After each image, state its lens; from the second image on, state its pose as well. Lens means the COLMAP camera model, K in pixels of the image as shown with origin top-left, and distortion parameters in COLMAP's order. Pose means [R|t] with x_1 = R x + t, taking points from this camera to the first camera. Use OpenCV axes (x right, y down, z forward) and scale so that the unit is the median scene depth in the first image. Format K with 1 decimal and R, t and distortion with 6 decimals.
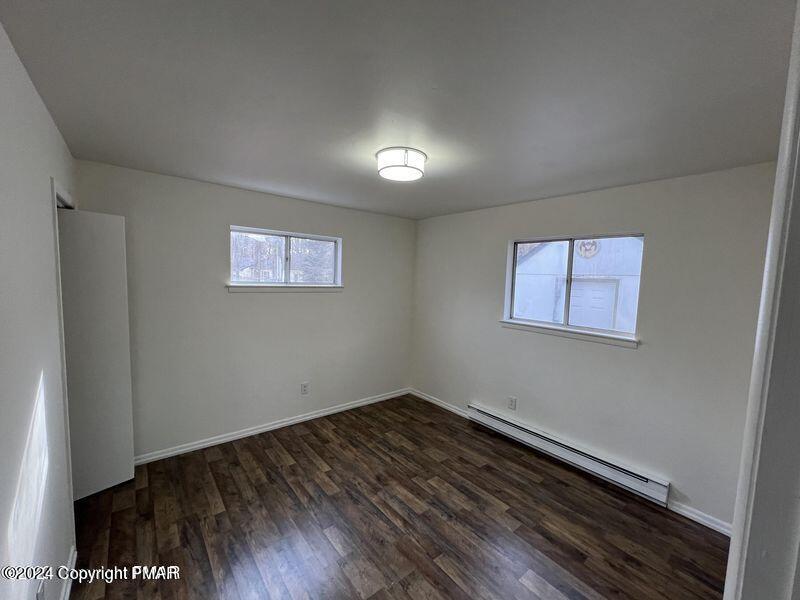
lens RADIAL K [[319.2, 0, 398.6], [0, 319.2, 301.9], [0, 0, 1]] dist [-0.001526, 0.000186]
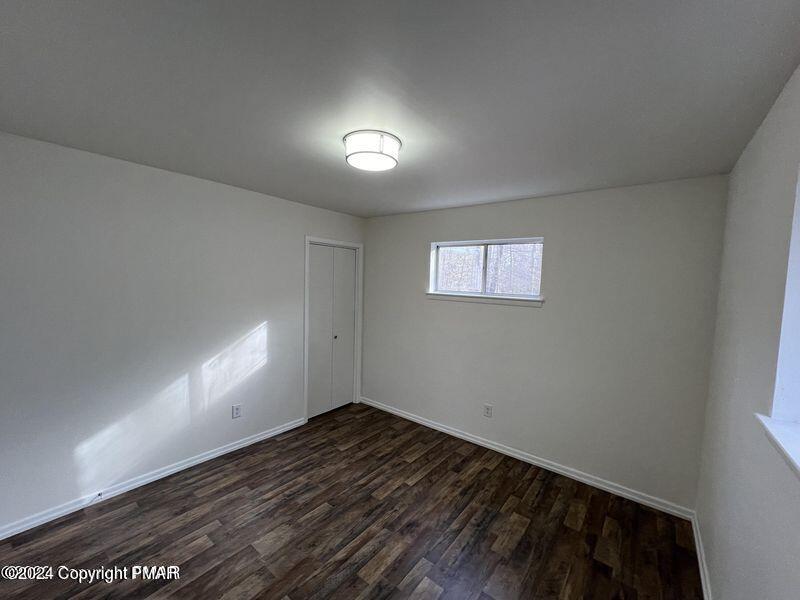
lens RADIAL K [[331.7, 0, 410.7], [0, 331.7, 297.8], [0, 0, 1]] dist [0.000747, 0.000152]
pose [[0.231315, 0.027876, -0.972480, 0.723893], [-0.100774, 0.994899, 0.004549, -0.035721], [0.967646, 0.096948, 0.232944, 0.706083]]
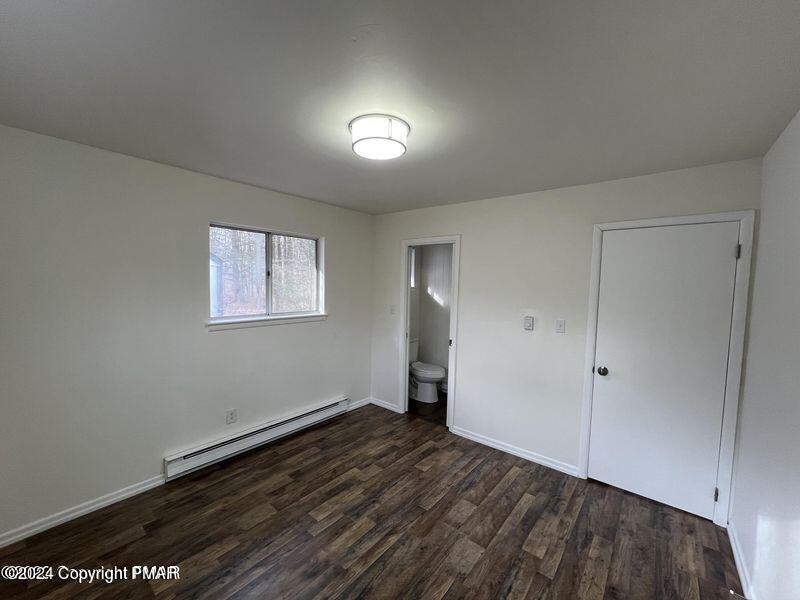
lens RADIAL K [[319.2, 0, 398.6], [0, 319.2, 301.9], [0, 0, 1]] dist [-0.001526, 0.000186]
pose [[-0.178617, -0.098740, 0.978952, -0.656216], [0.051431, 0.992655, 0.109506, -0.069492], [-0.982573, 0.069908, -0.172227, 0.855782]]
